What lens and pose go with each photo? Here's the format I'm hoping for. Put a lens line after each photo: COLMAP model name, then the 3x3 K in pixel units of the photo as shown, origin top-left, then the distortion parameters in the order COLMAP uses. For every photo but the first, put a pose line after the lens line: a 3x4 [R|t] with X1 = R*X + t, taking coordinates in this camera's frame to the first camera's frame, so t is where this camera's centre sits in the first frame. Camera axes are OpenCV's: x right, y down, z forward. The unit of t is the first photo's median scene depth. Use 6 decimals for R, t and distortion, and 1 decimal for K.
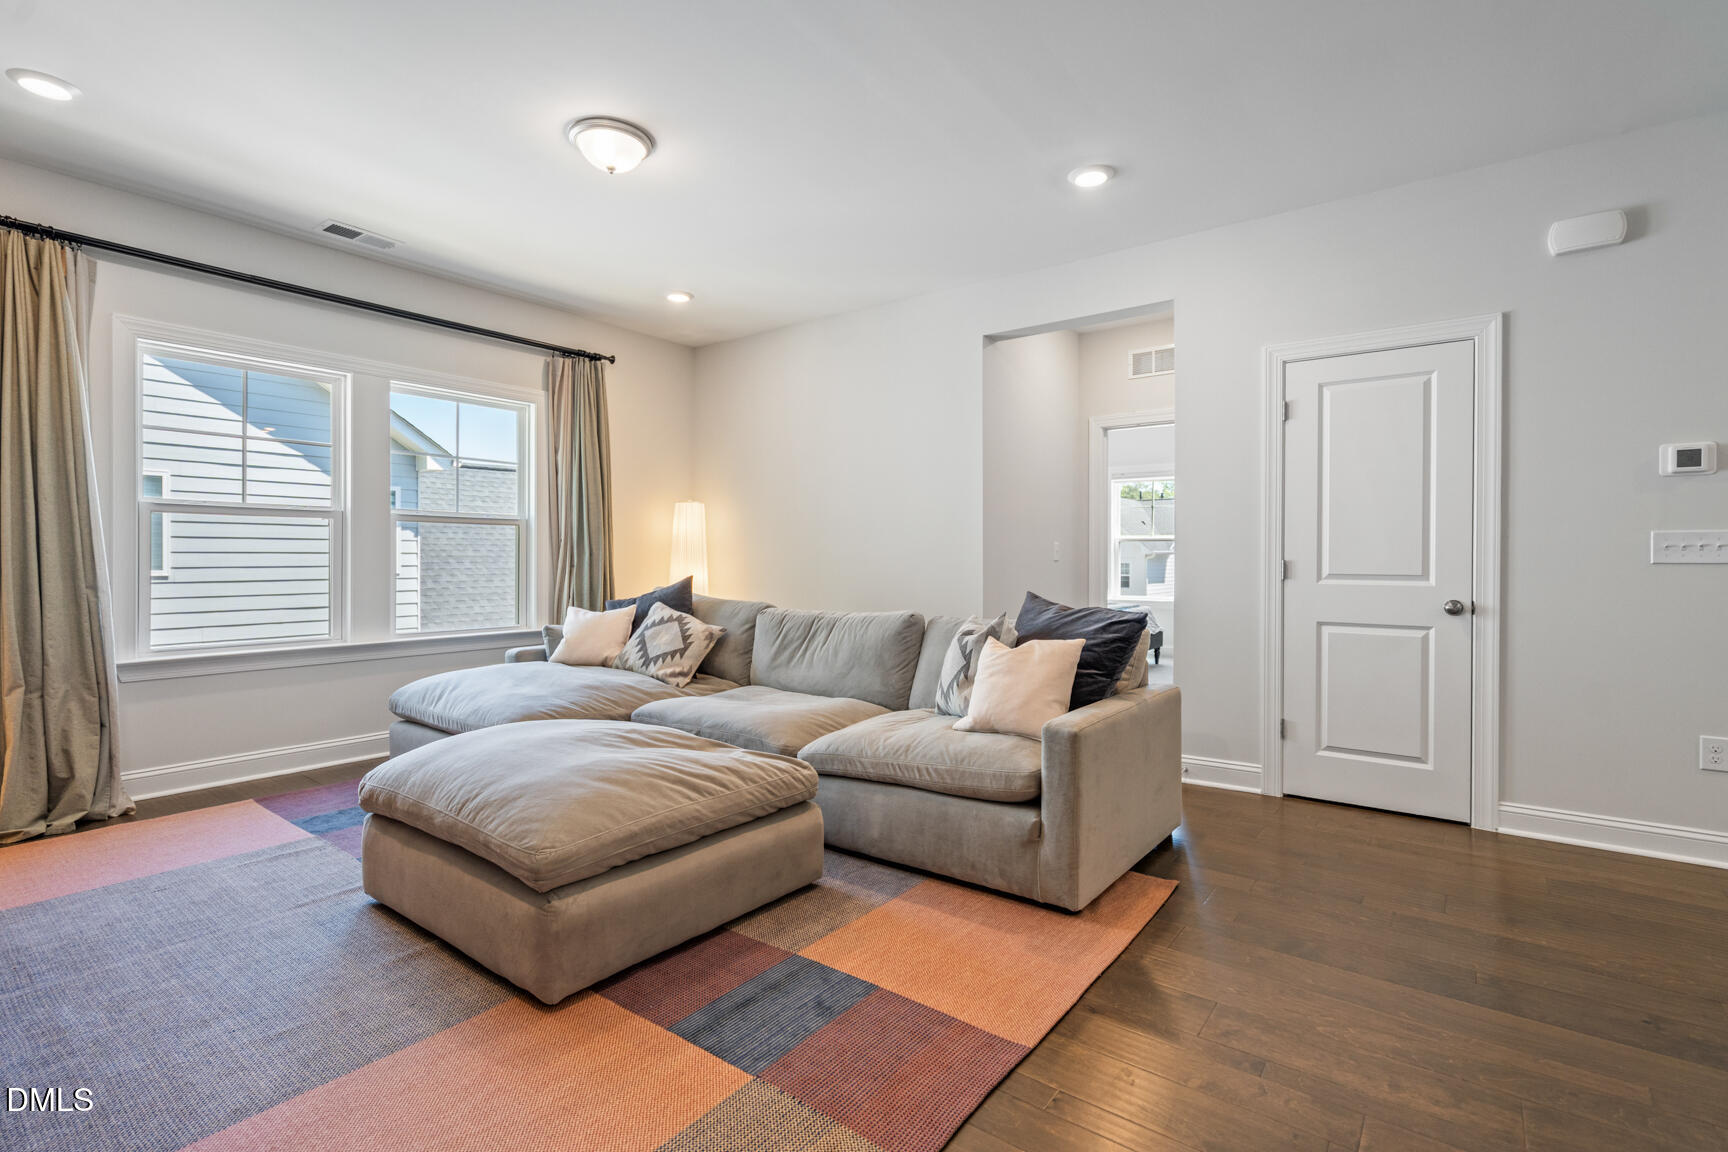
lens RADIAL K [[815.5, 0, 879.9], [0, 815.5, 565.8], [0, 0, 1]] dist [-0.030600, -0.000030]
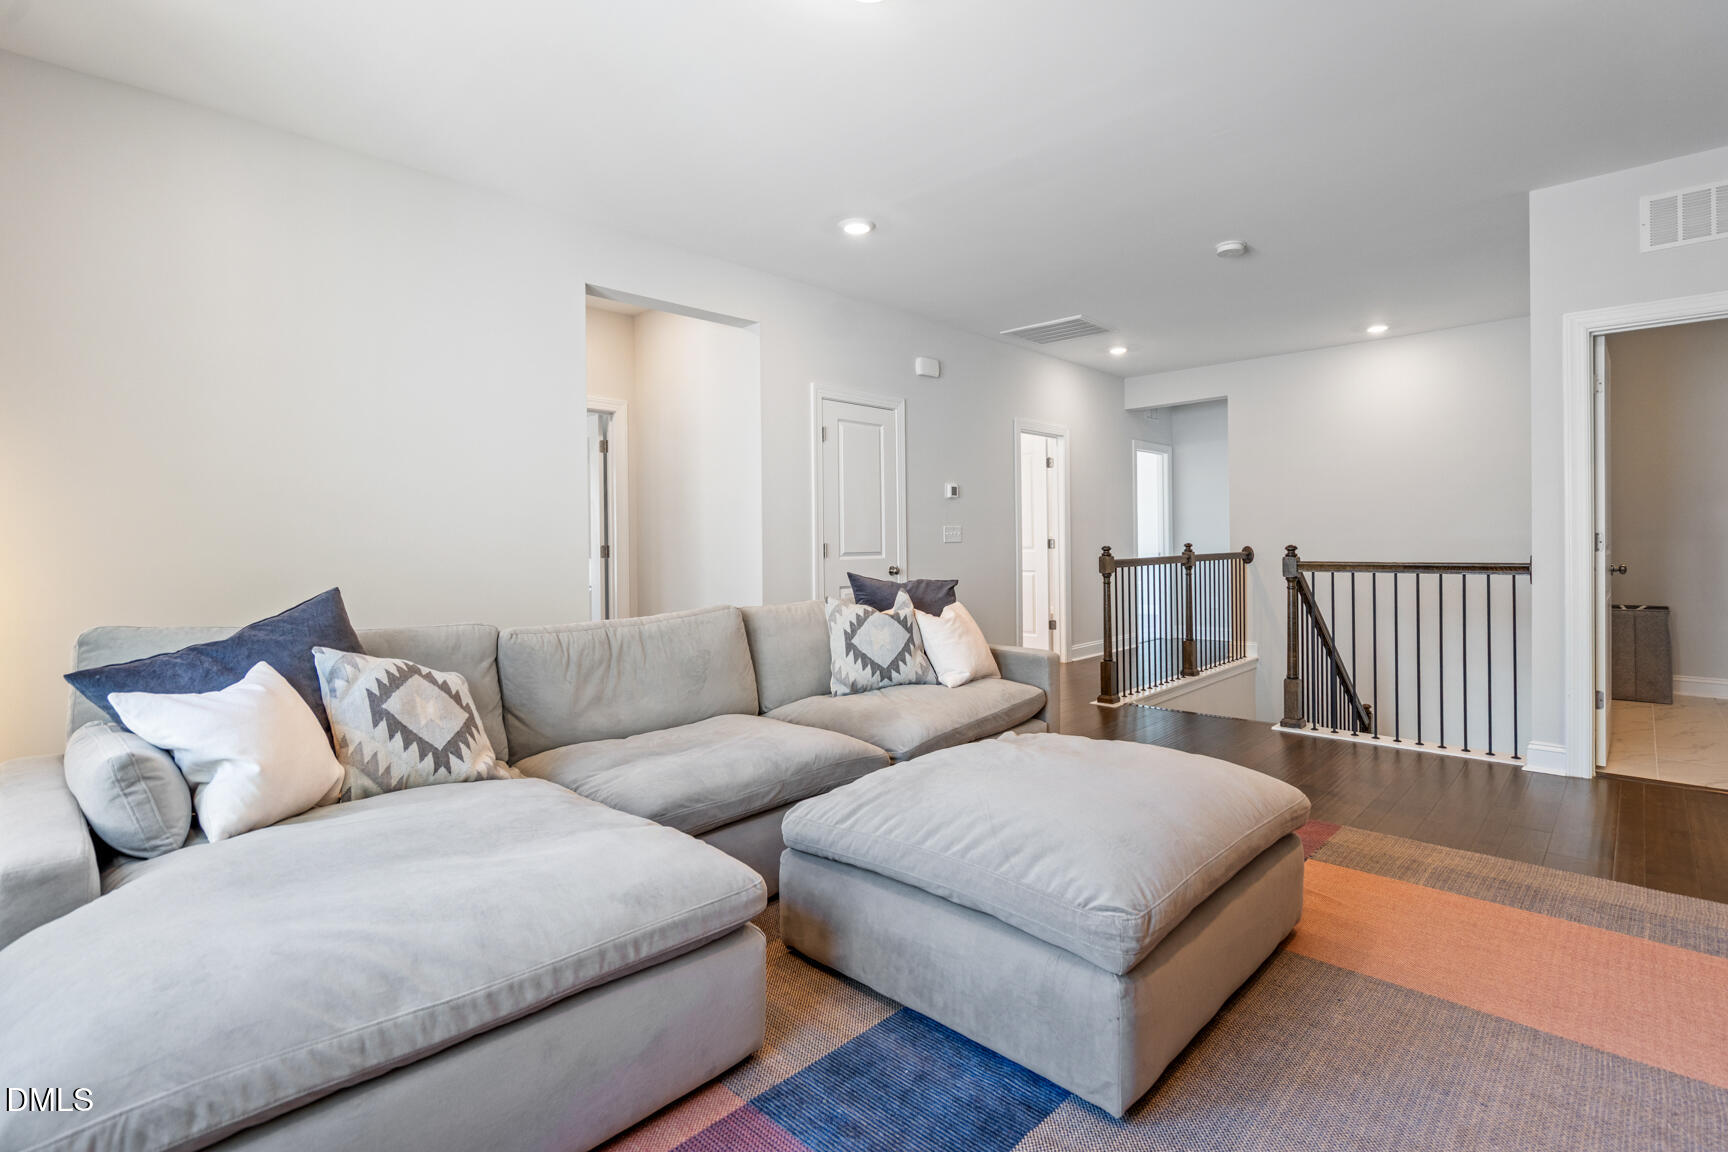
lens RADIAL K [[812.3, 0, 867.1], [0, 812.3, 540.1], [0, 0, 1]] dist [0.000324, 0.000396]
pose [[0.124833, -0.007871, 0.992147, -1.001113], [0.019271, 0.999799, 0.005508, -0.022966], [-0.991991, 0.018432, 0.124959, 0.875404]]
